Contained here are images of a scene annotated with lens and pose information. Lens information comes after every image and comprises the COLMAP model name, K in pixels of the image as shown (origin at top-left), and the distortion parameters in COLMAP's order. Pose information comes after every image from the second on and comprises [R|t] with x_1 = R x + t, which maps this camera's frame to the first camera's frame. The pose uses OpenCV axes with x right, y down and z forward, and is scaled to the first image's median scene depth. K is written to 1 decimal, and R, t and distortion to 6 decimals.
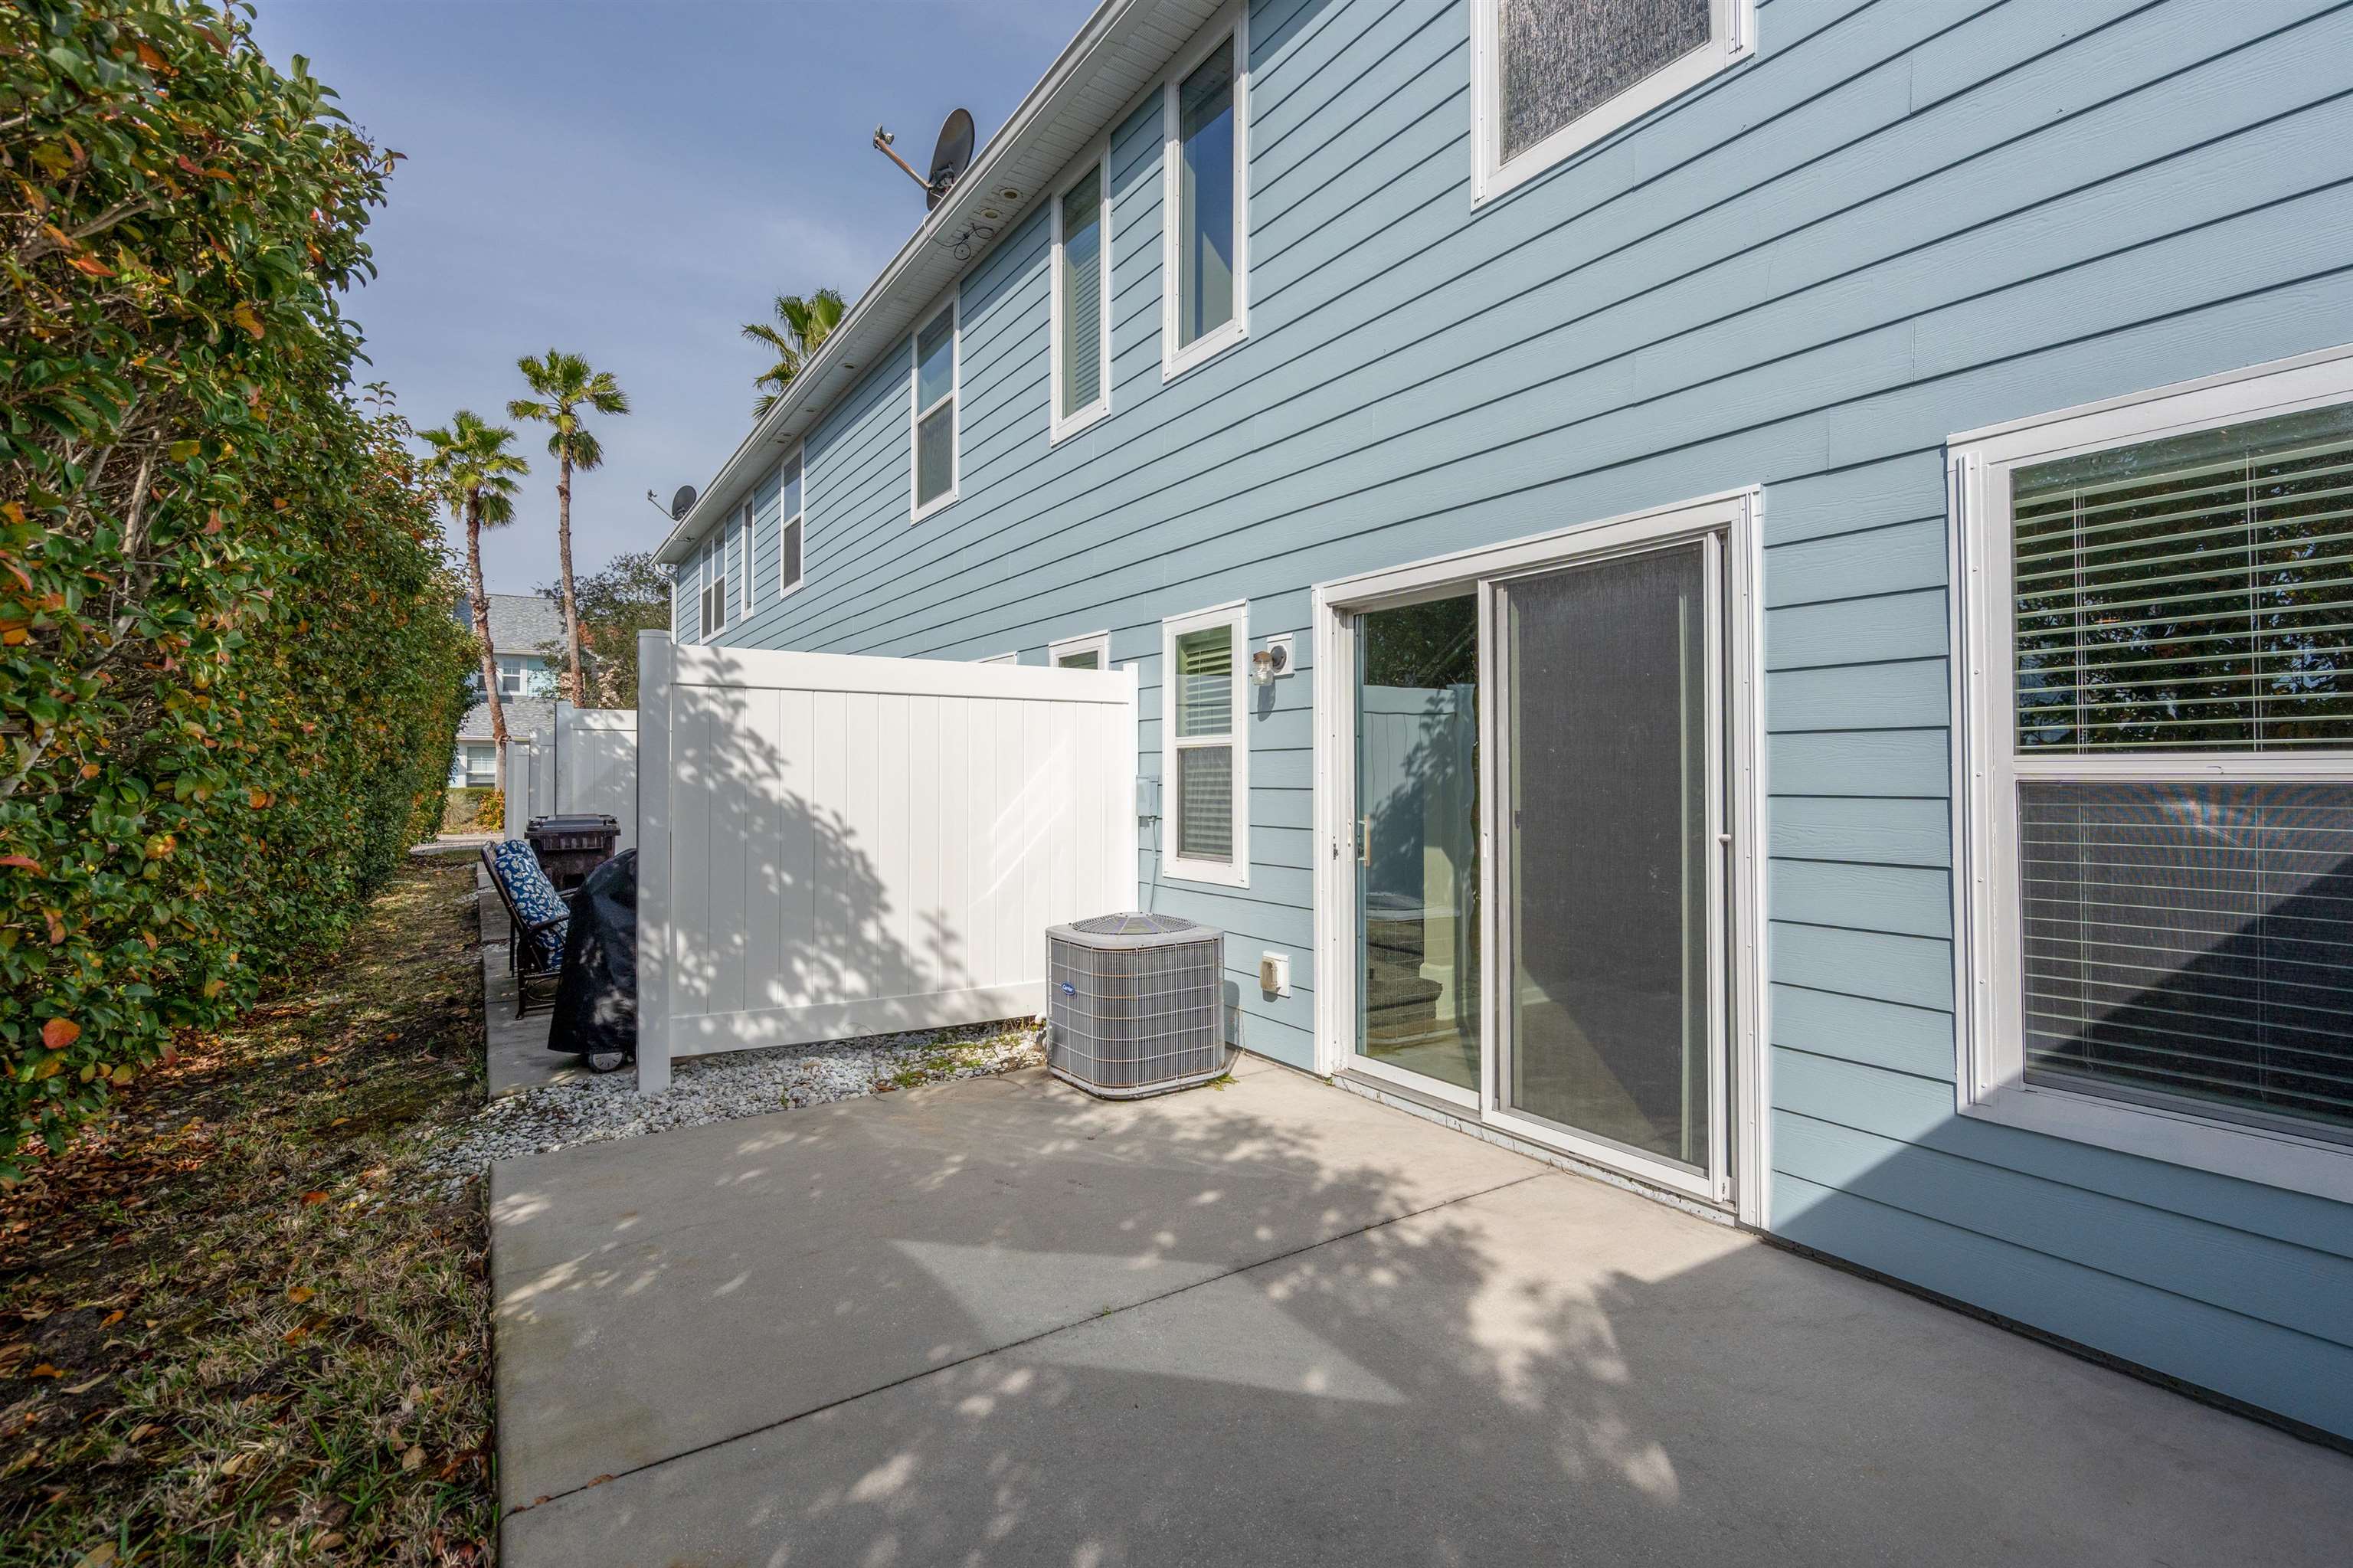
lens RADIAL K [[1081.6, 0, 1159.1], [0, 1081.6, 763.6], [0, 0, 1]] dist [-0.003594, 0.000269]
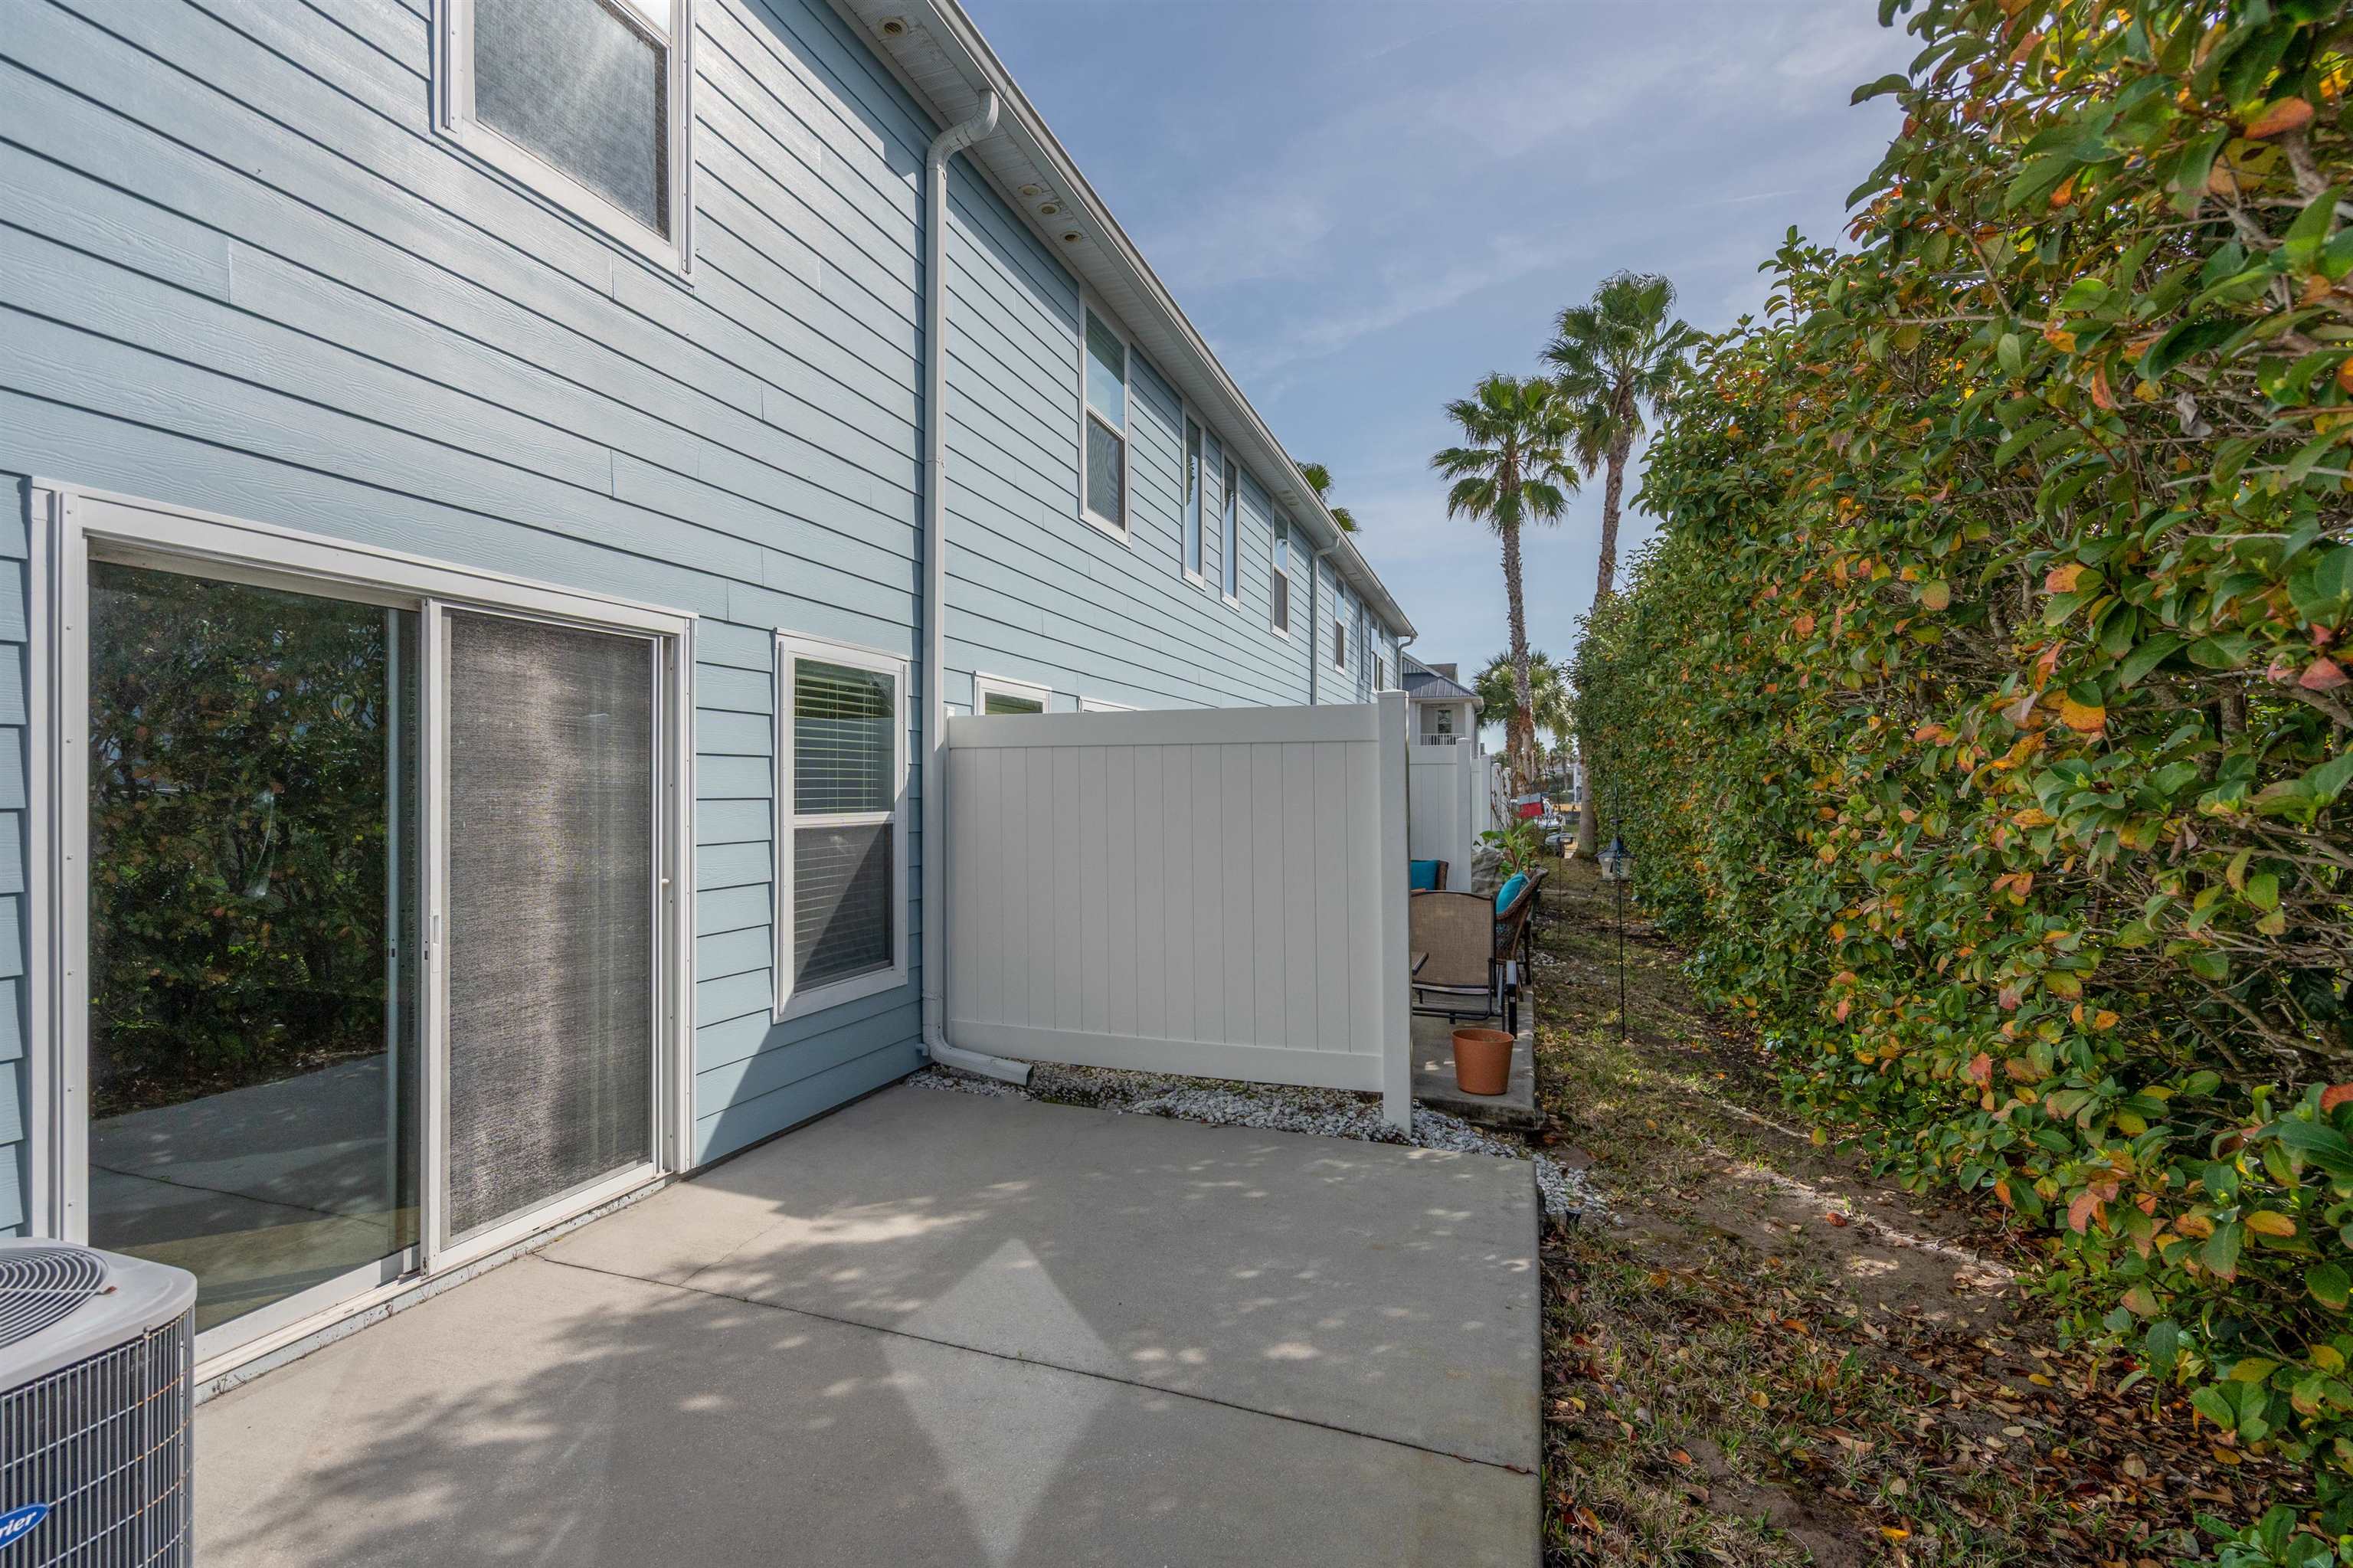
lens RADIAL K [[1081.6, 0, 1161.2], [0, 1081.6, 792.4], [0, 0, 1]] dist [-0.003594, 0.000269]
pose [[-0.622742, 0.000309, 0.782427, -0.881595], [-0.004636, 0.999981, -0.004085, -0.035287], [-0.782413, -0.006171, -0.622729, 1.427641]]
